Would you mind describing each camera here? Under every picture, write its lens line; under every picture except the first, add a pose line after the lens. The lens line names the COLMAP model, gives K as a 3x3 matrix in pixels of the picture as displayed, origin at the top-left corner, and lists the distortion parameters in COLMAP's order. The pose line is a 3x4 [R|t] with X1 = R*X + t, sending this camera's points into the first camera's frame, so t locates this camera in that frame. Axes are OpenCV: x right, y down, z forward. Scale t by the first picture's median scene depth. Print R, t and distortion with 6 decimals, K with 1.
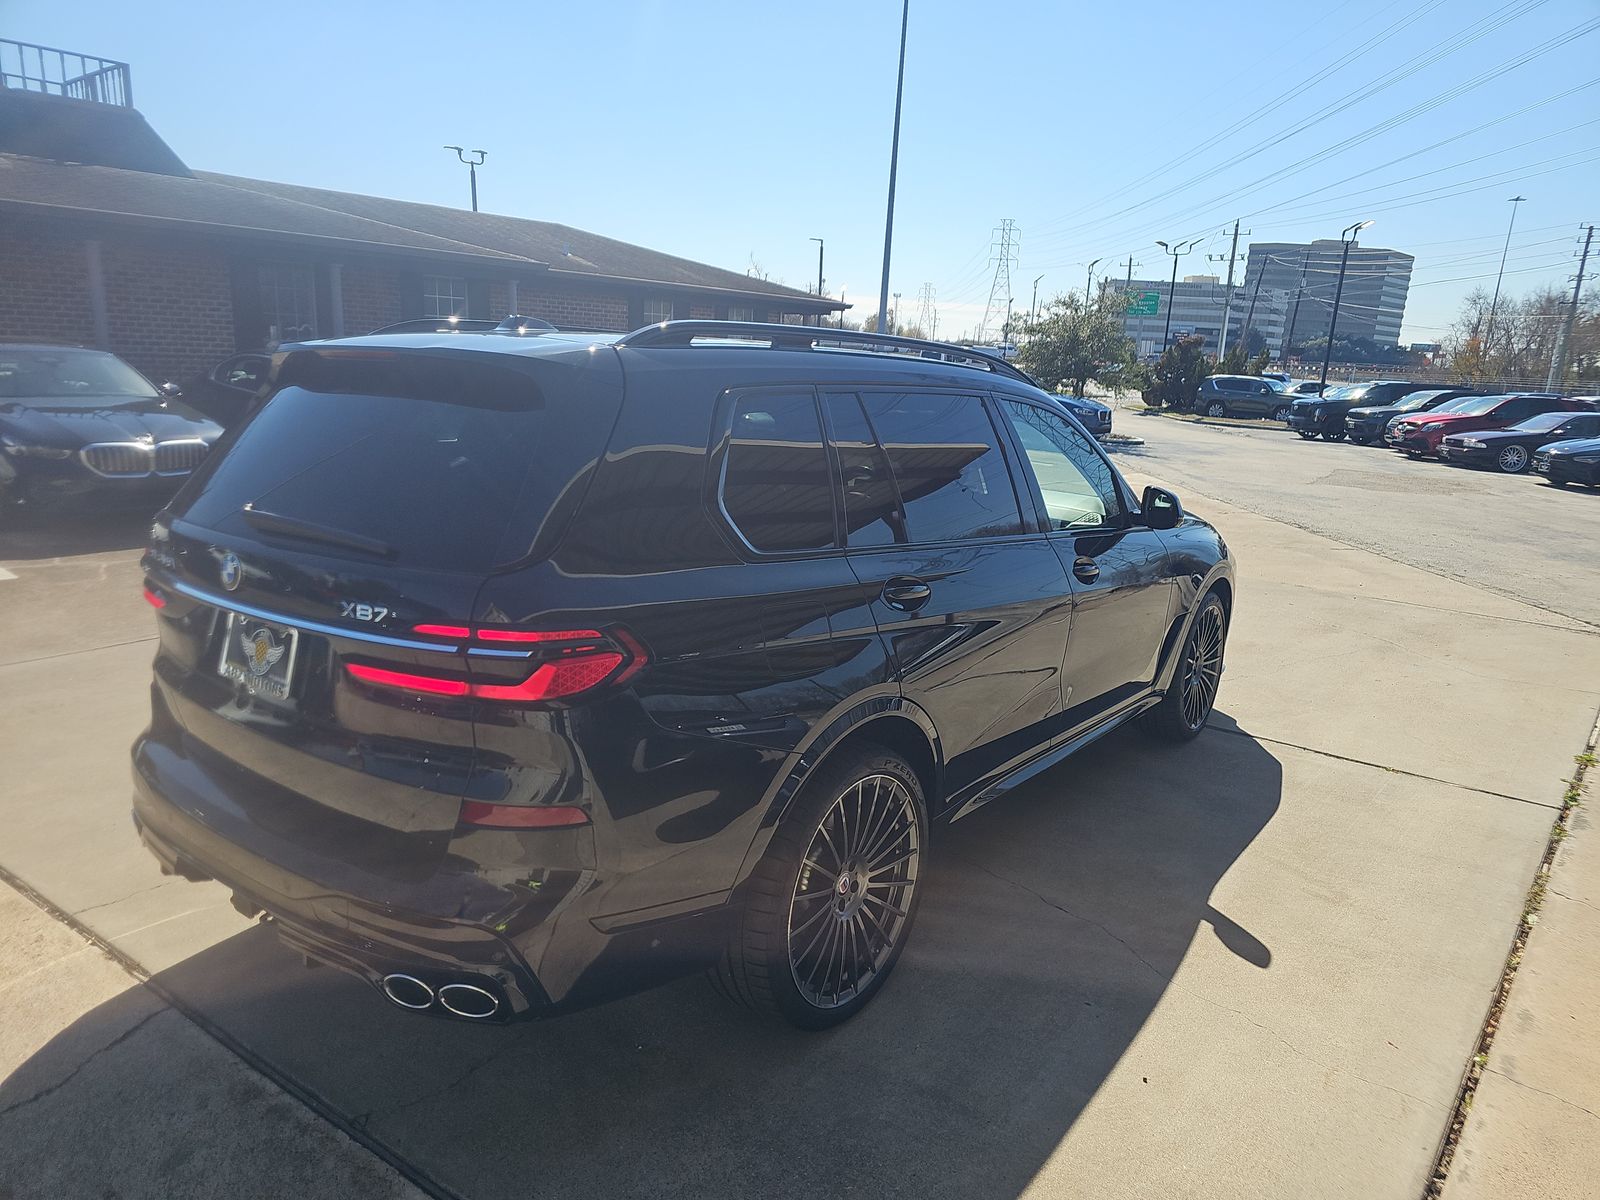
lens RADIAL K [[1067.3, 0, 795.8], [0, 1067.3, 597.6], [0, 0, 1]] dist [0.020747, -0.017587]
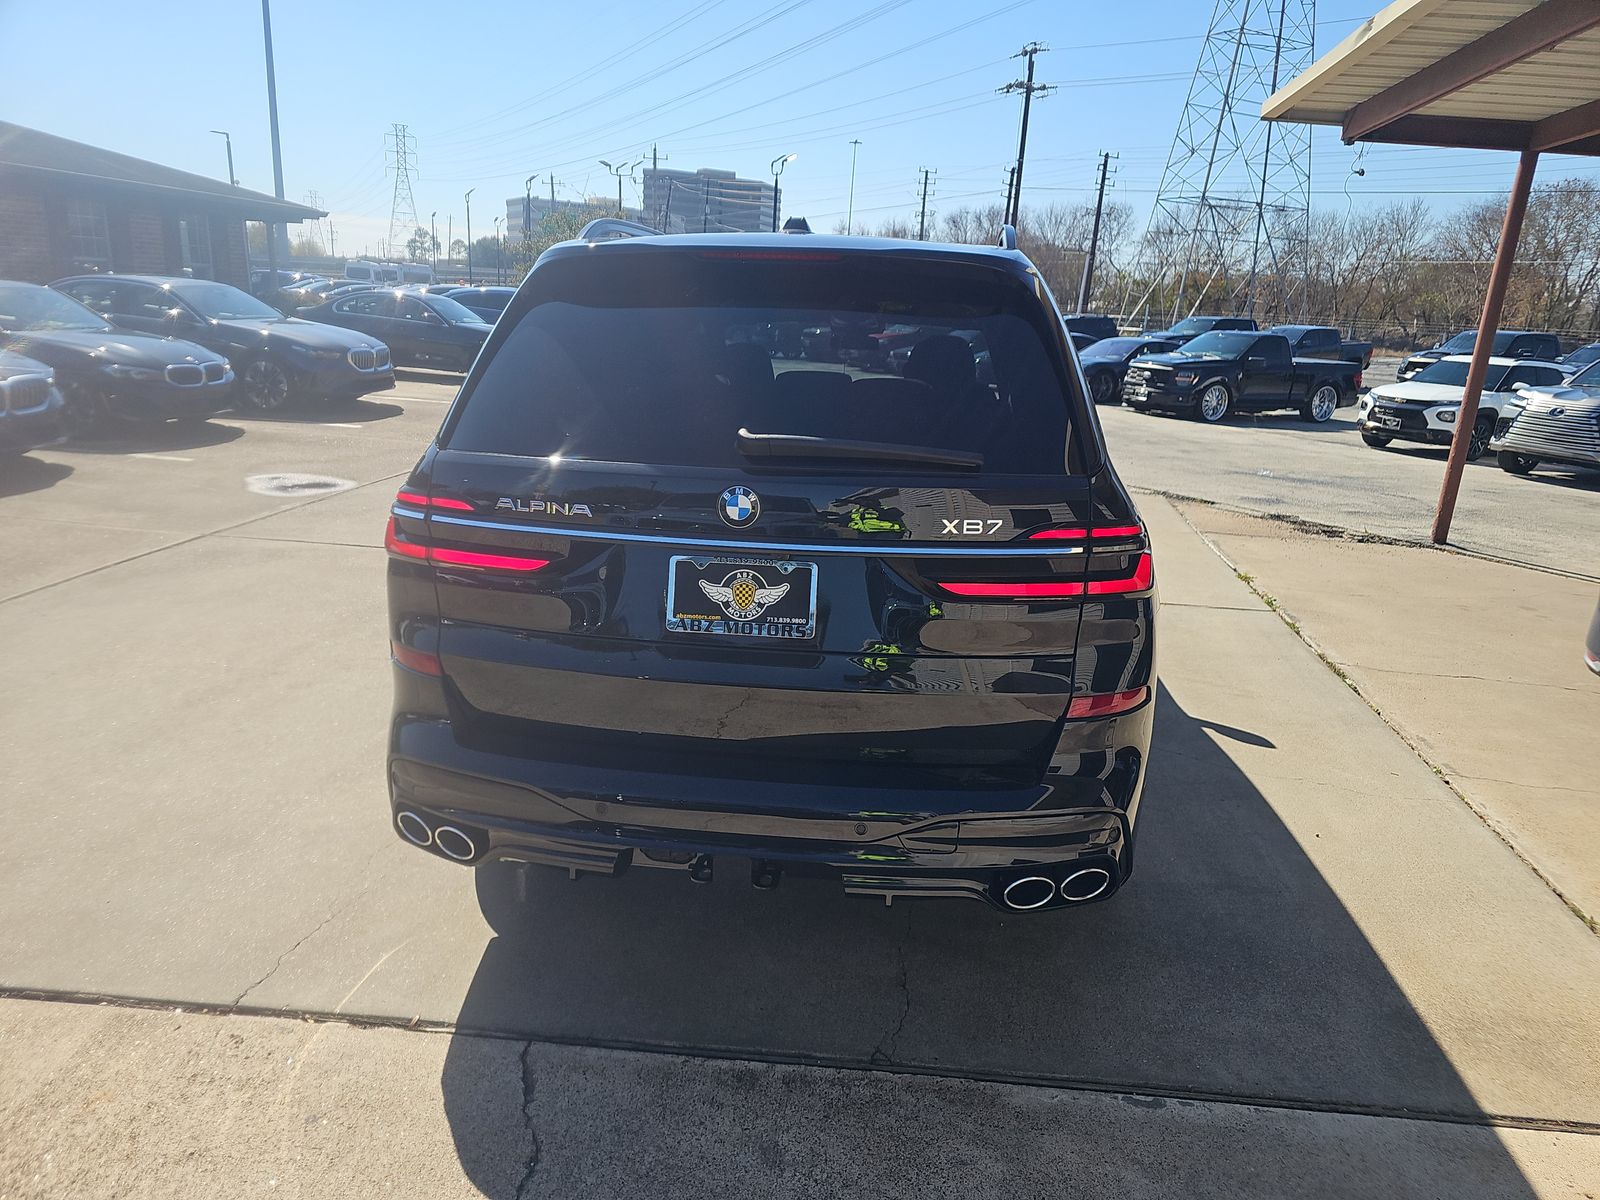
lens RADIAL K [[1067.3, 0, 792.6], [0, 1067.3, 612.4], [0, 0, 1]] dist [0.020747, -0.017587]
pose [[0.863123, -0.142651, 0.484426, -0.493830], [0.102594, 0.988801, 0.108381, -0.014880], [-0.494462, -0.043847, 0.868093, 0.117730]]
